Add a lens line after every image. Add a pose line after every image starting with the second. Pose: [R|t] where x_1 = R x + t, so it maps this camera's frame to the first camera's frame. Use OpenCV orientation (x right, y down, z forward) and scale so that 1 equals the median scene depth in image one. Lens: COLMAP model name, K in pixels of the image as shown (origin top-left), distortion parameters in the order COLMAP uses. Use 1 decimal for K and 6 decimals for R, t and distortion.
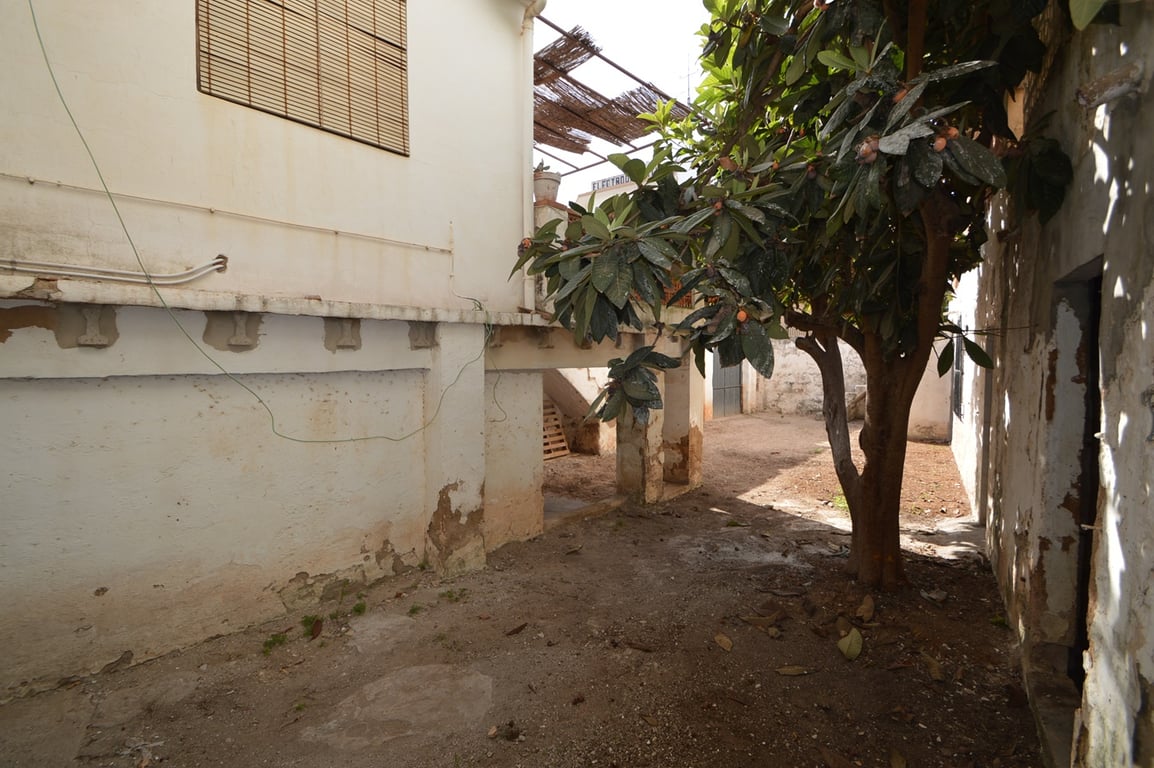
lens RADIAL K [[512.6, 0, 565.3], [0, 512.6, 382.6], [0, 0, 1]] dist [0.014440, -0.017227]
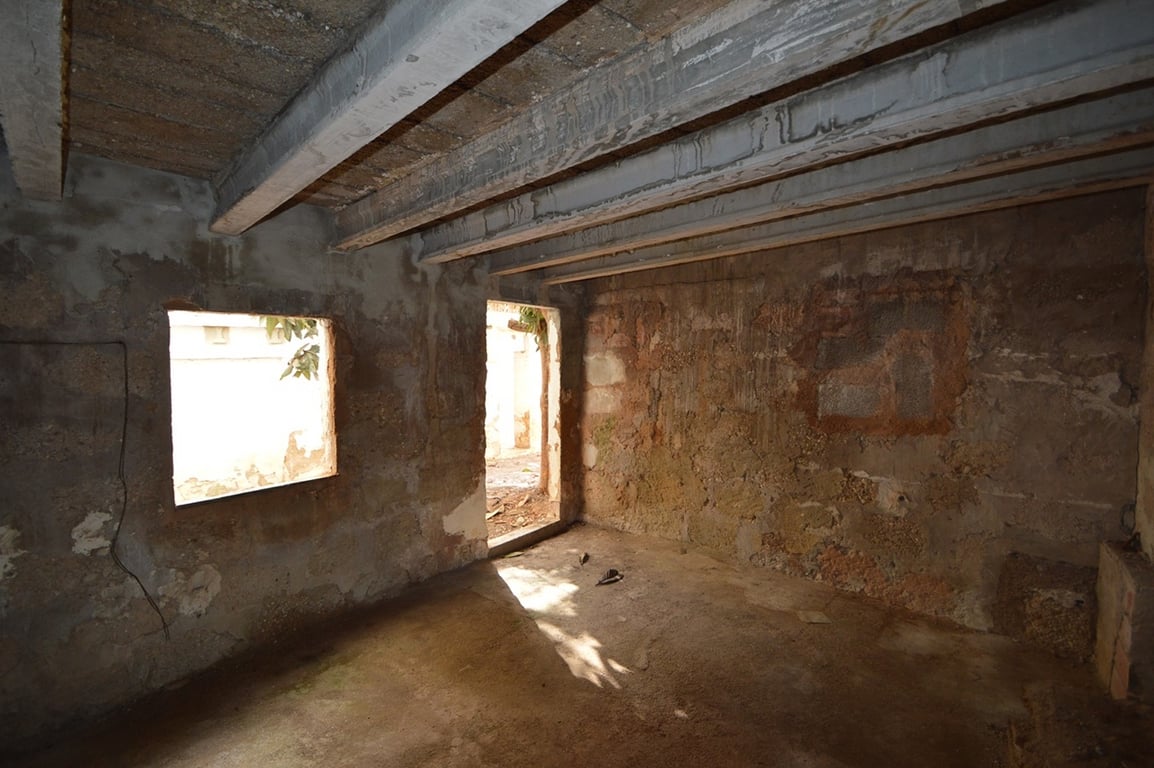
lens RADIAL K [[527.3, 0, 565.0], [0, 527.3, 381.6], [0, 0, 1]] dist [0.018278, -0.020250]
pose [[0.999100, 0.002442, -0.042354, 0.666730], [-0.002322, 0.999993, 0.002896, 0.040321], [0.042361, -0.002795, 0.999098, -0.583170]]
